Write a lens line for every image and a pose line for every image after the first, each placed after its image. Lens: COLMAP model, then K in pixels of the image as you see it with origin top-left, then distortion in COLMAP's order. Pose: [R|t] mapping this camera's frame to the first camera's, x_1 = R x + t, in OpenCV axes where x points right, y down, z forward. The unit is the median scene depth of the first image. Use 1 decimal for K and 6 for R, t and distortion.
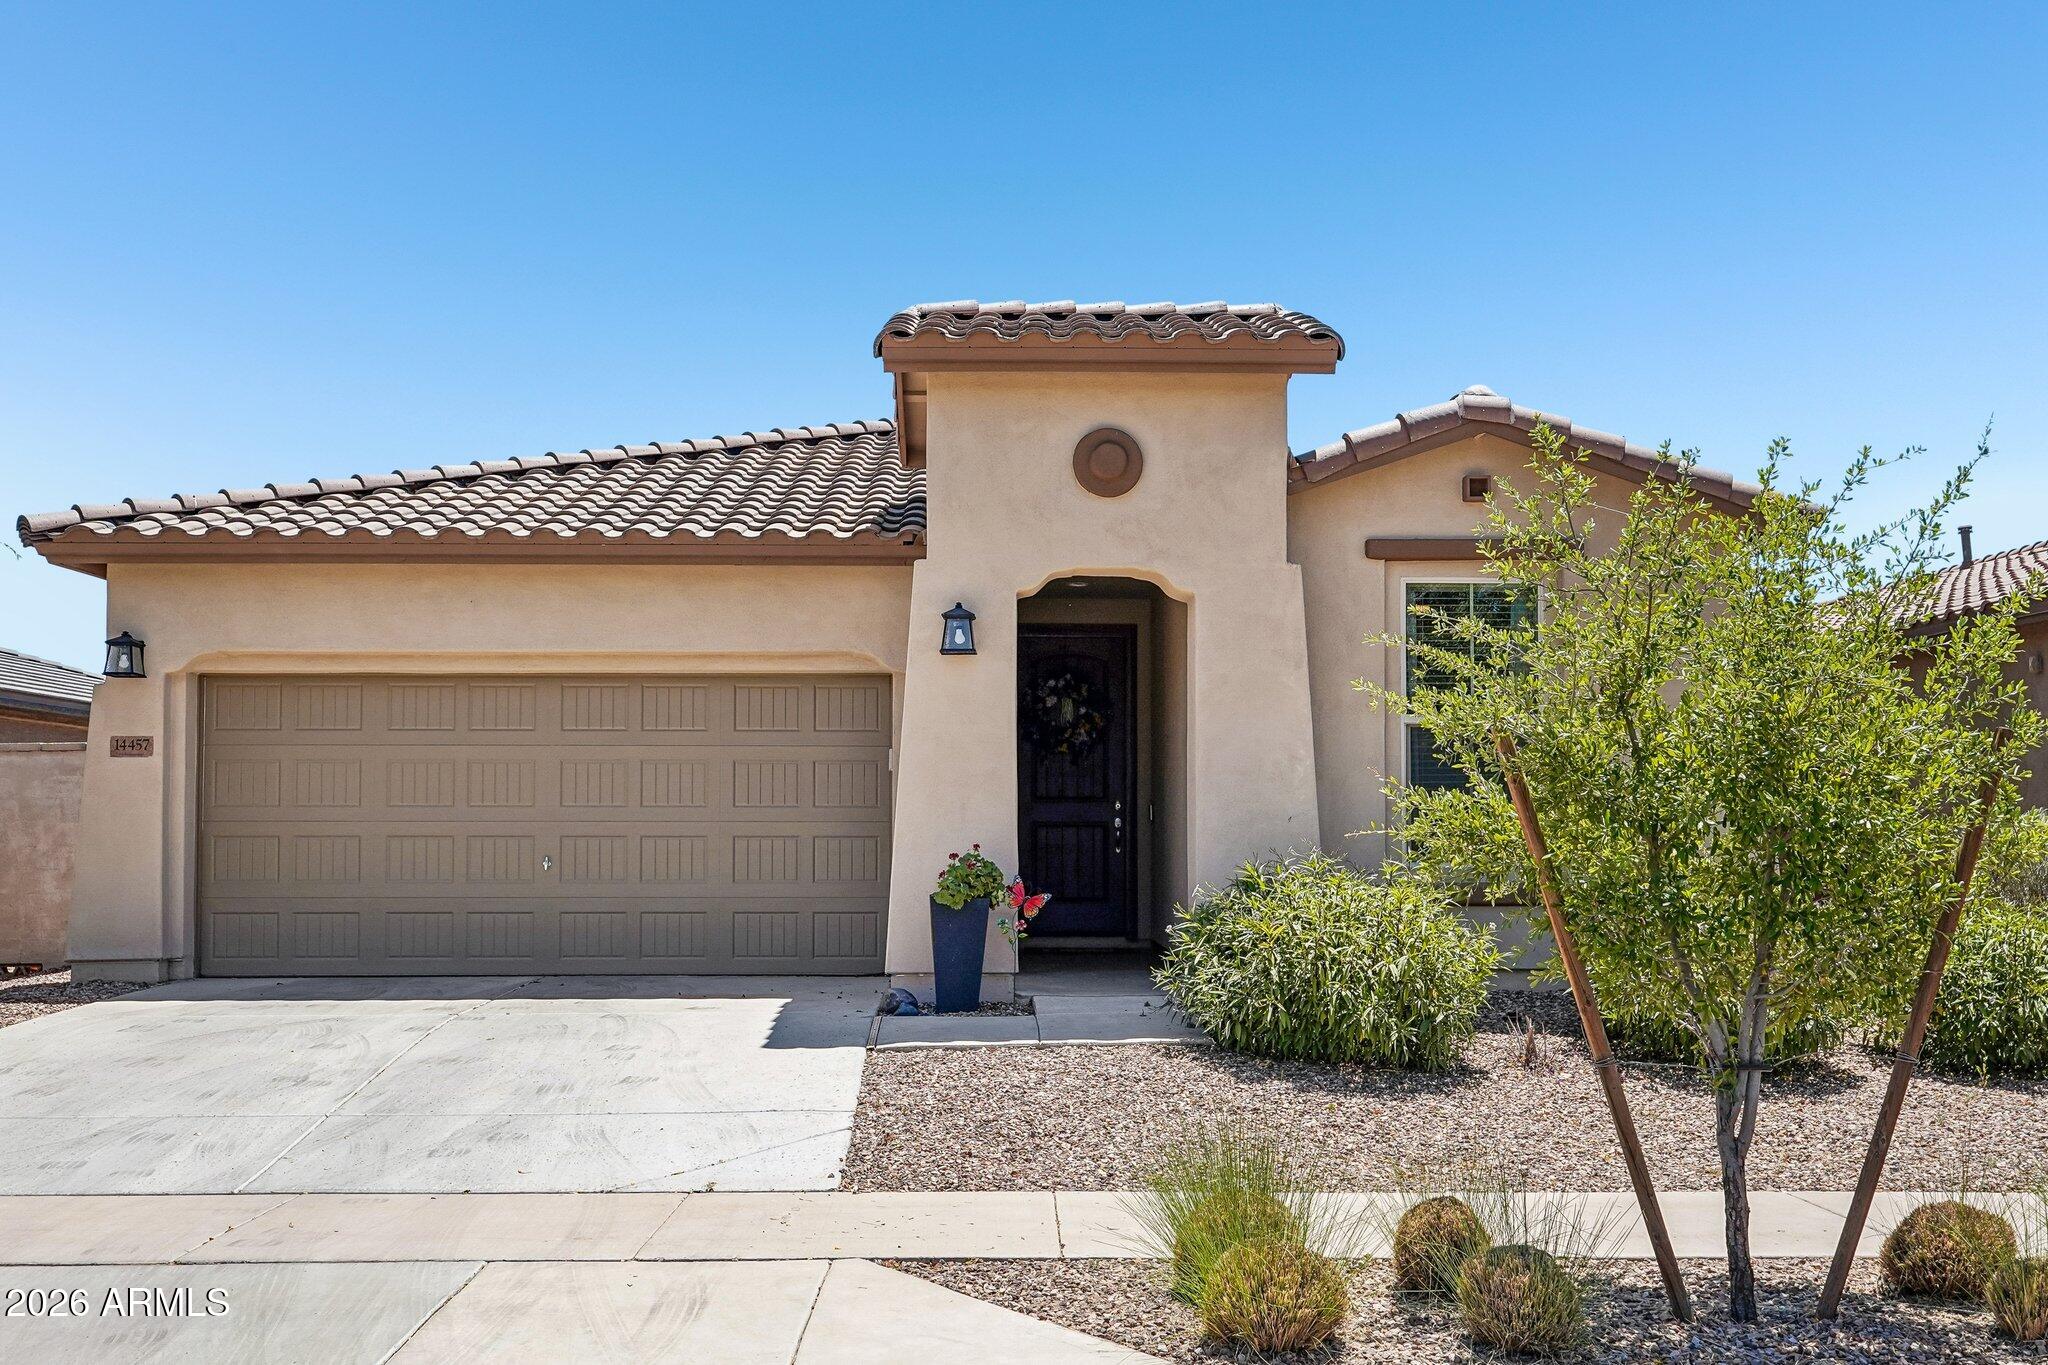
lens RADIAL K [[1990.6, 0, 1024.8], [0, 1990.6, 688.1], [0, 0, 1]] dist [-0.010063, -0.001198]
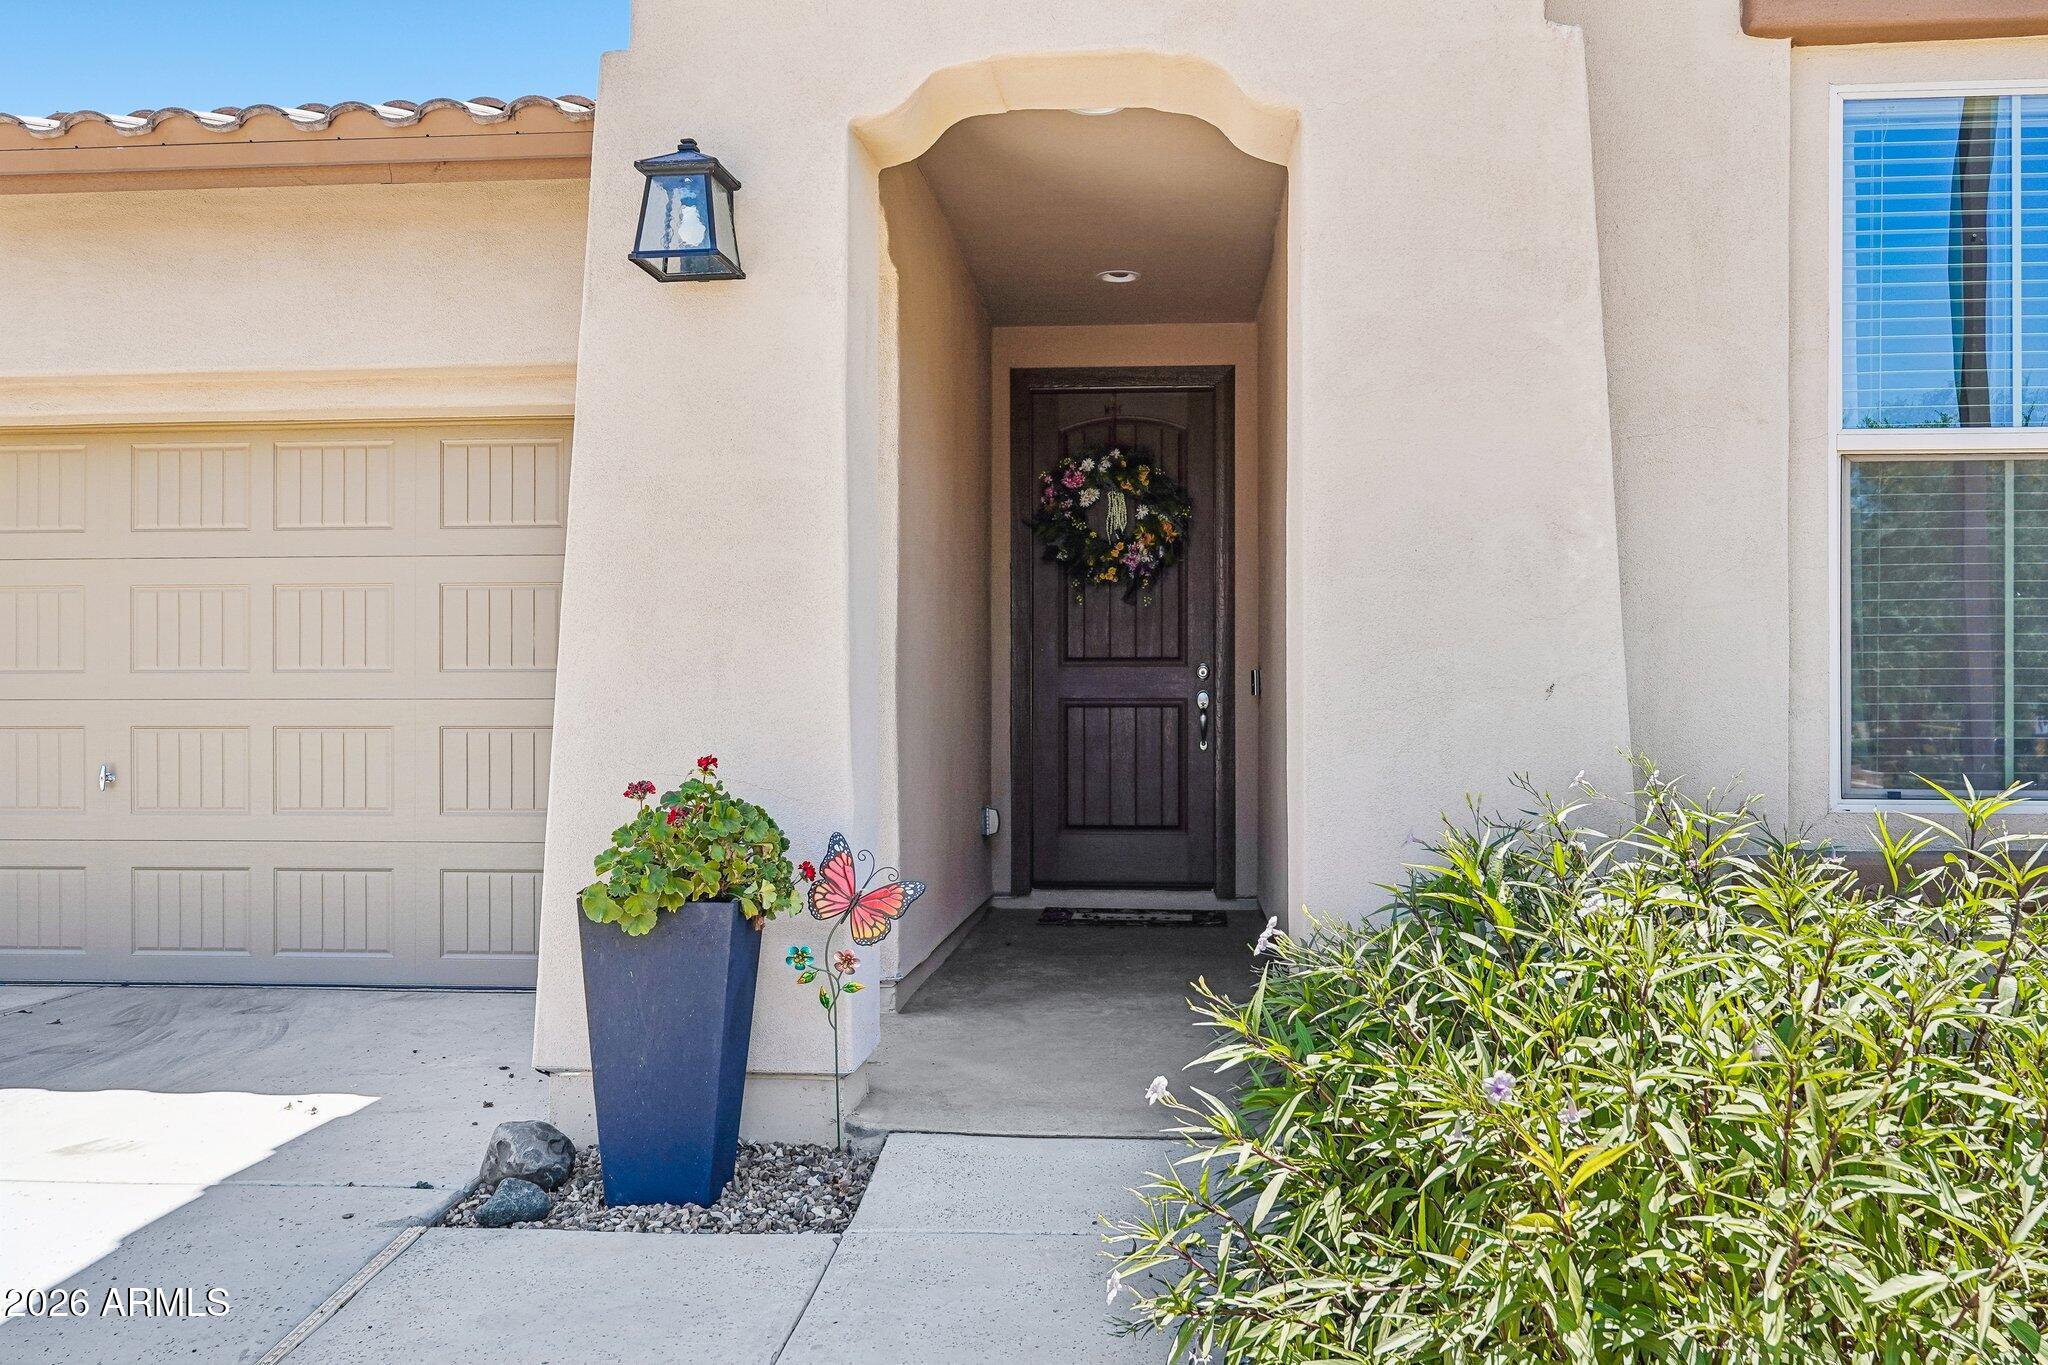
lens RADIAL K [[1757.2, 0, 1028.1], [0, 1757.2, 673.0], [0, 0, 1]] dist [0.033942, -0.000366]
pose [[0.994584, -0.004228, -0.103851, 0.059312], [0.009572, 0.998652, 0.051017, 0.038590], [0.103496, -0.051735, 0.993284, 0.565305]]
